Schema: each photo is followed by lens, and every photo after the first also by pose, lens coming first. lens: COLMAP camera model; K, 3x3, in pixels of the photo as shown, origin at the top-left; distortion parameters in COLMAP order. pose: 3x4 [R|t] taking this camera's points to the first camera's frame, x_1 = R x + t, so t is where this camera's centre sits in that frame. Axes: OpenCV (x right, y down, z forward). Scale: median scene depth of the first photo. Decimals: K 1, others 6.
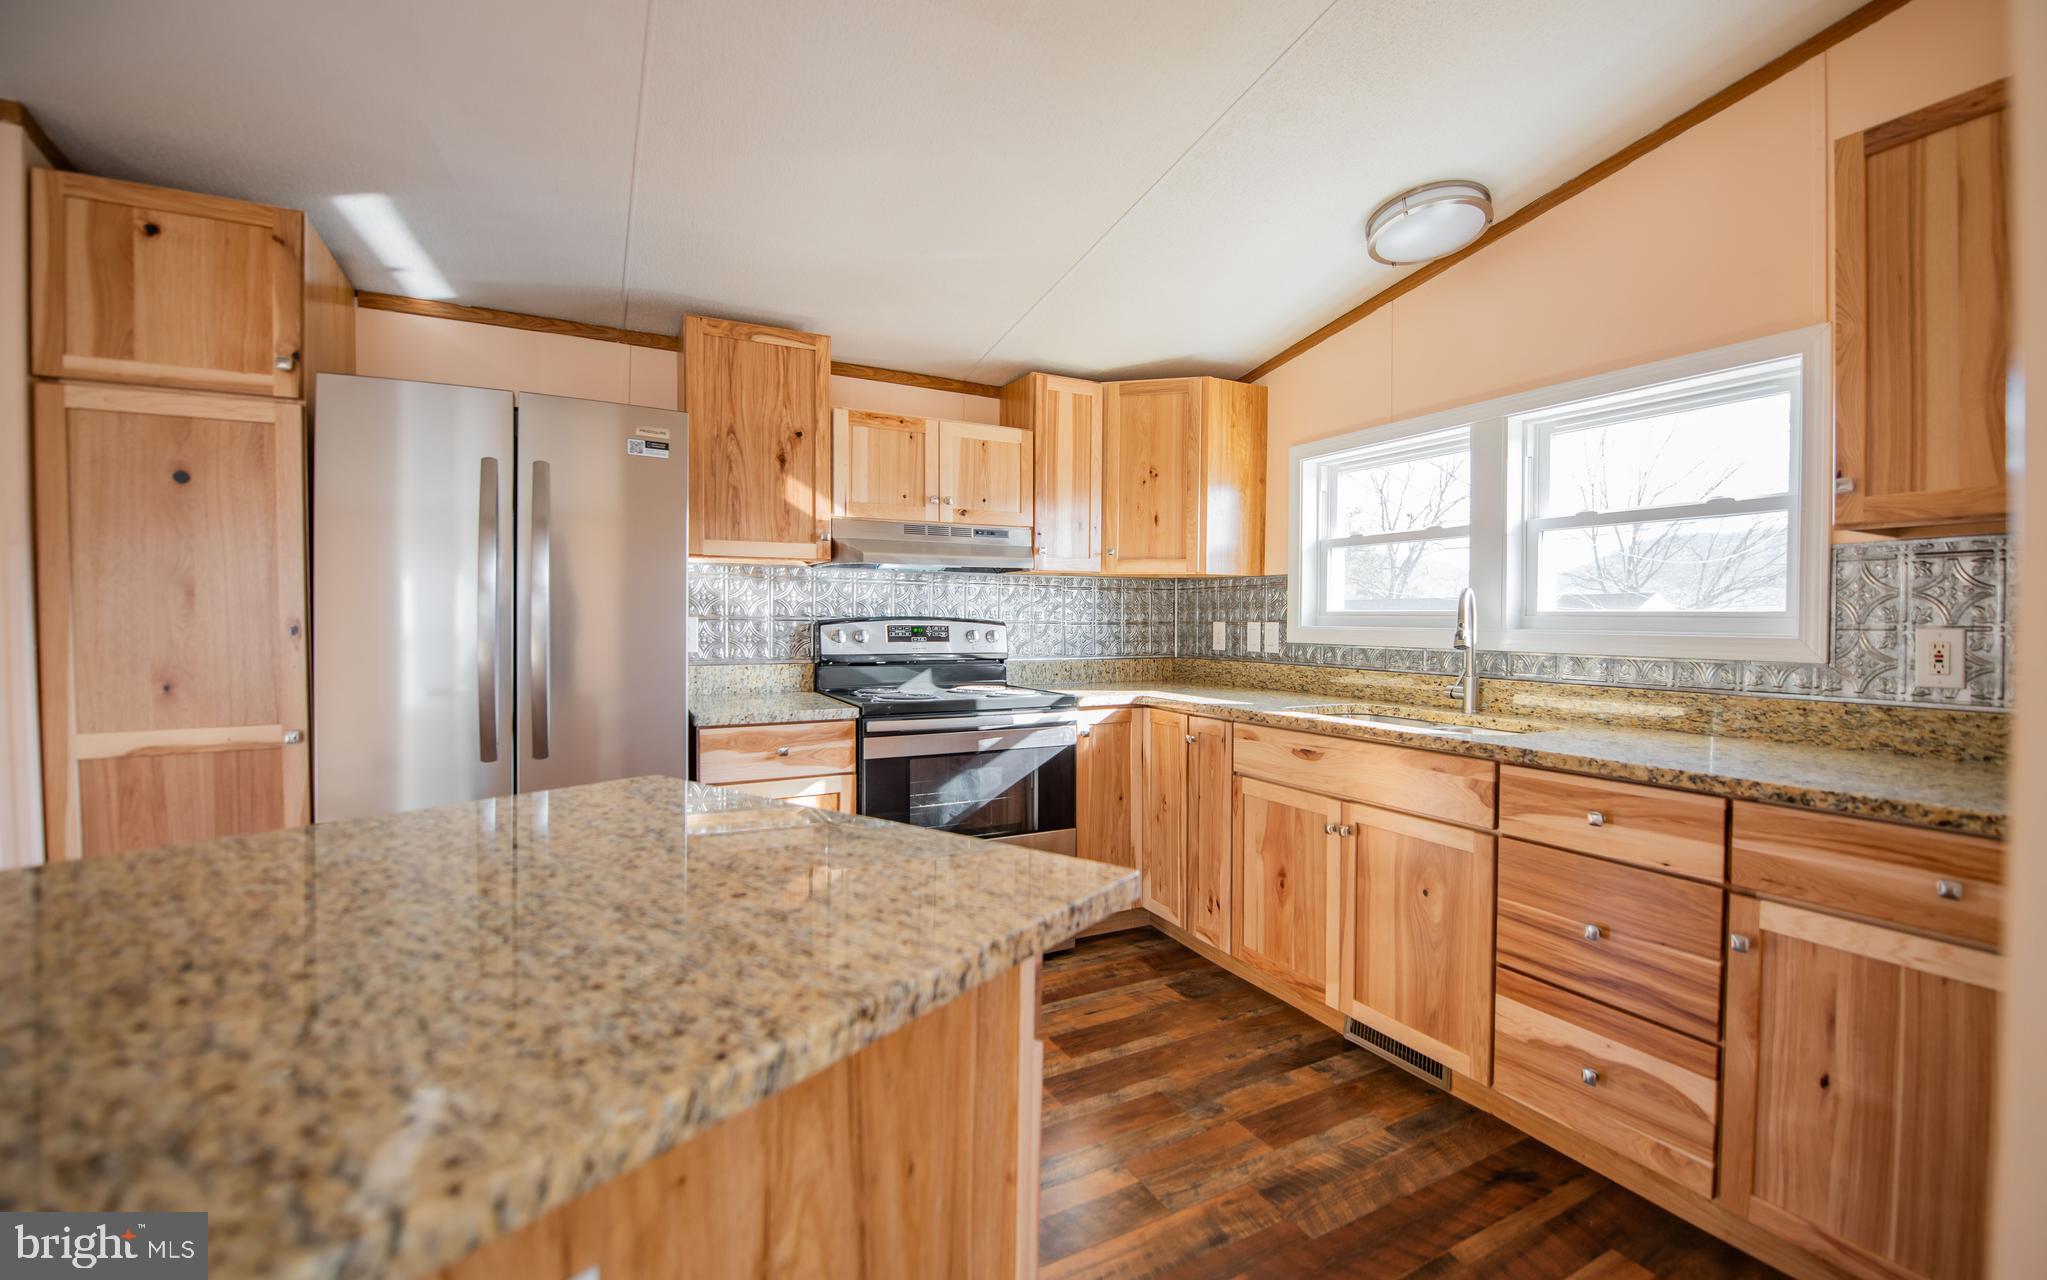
lens RADIAL K [[884.4, 0, 1051.6], [0, 884.4, 626.6], [0, 0, 1]] dist [-0.000574, -0.000075]
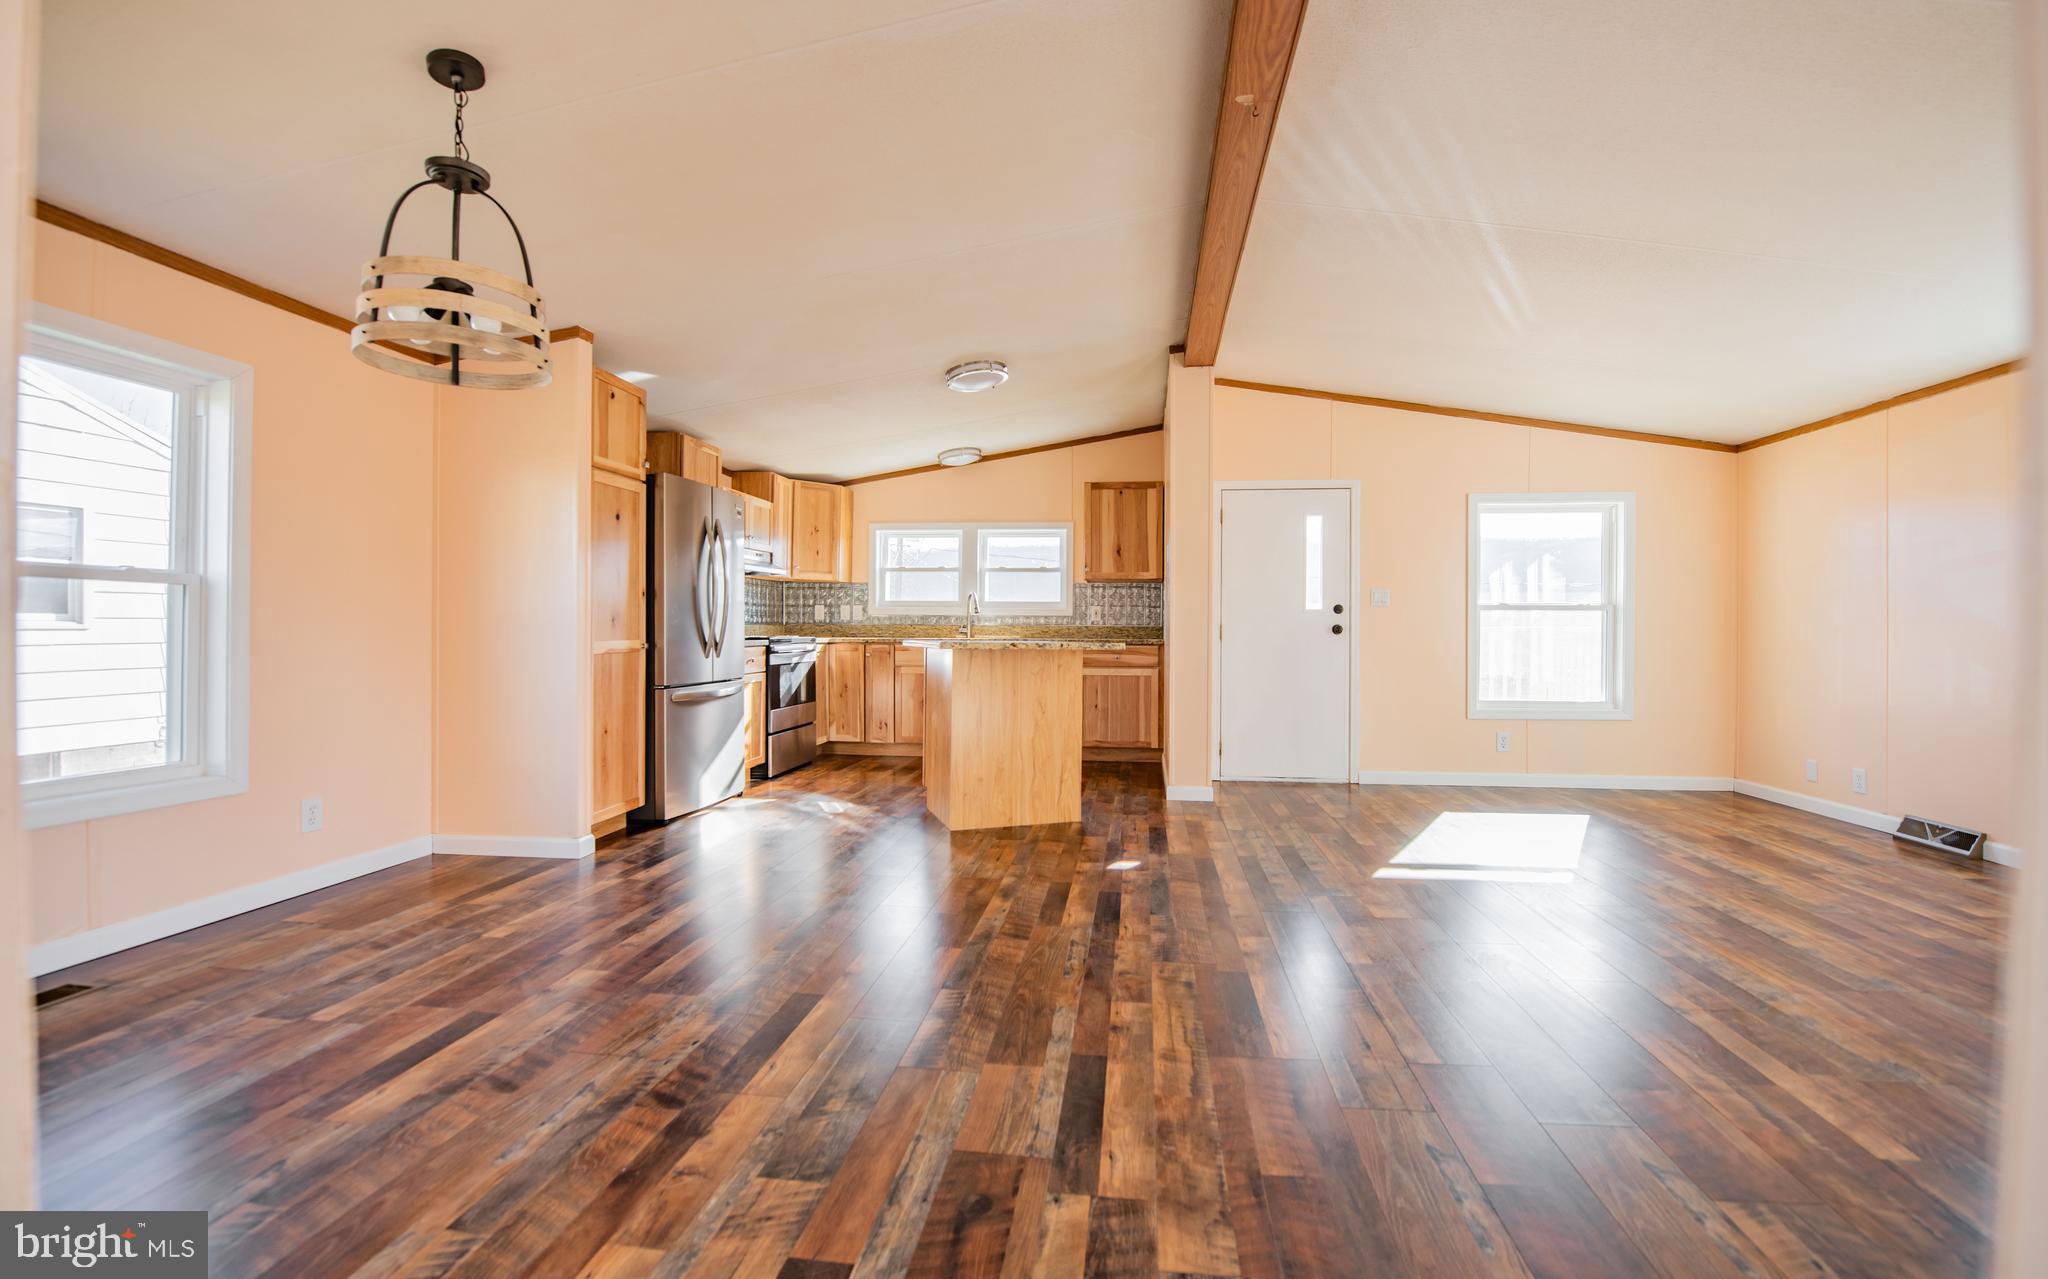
lens RADIAL K [[814.5, 0, 1024.0], [0, 814.5, 639.5], [0, 0, 1]] dist [-0.015745, -0.000068]
pose [[0.611358, -0.014010, 0.791230, -1.700575], [0.003744, 0.999883, 0.014812, 0.079896], [-0.791345, -0.006093, 0.611339, -0.797588]]
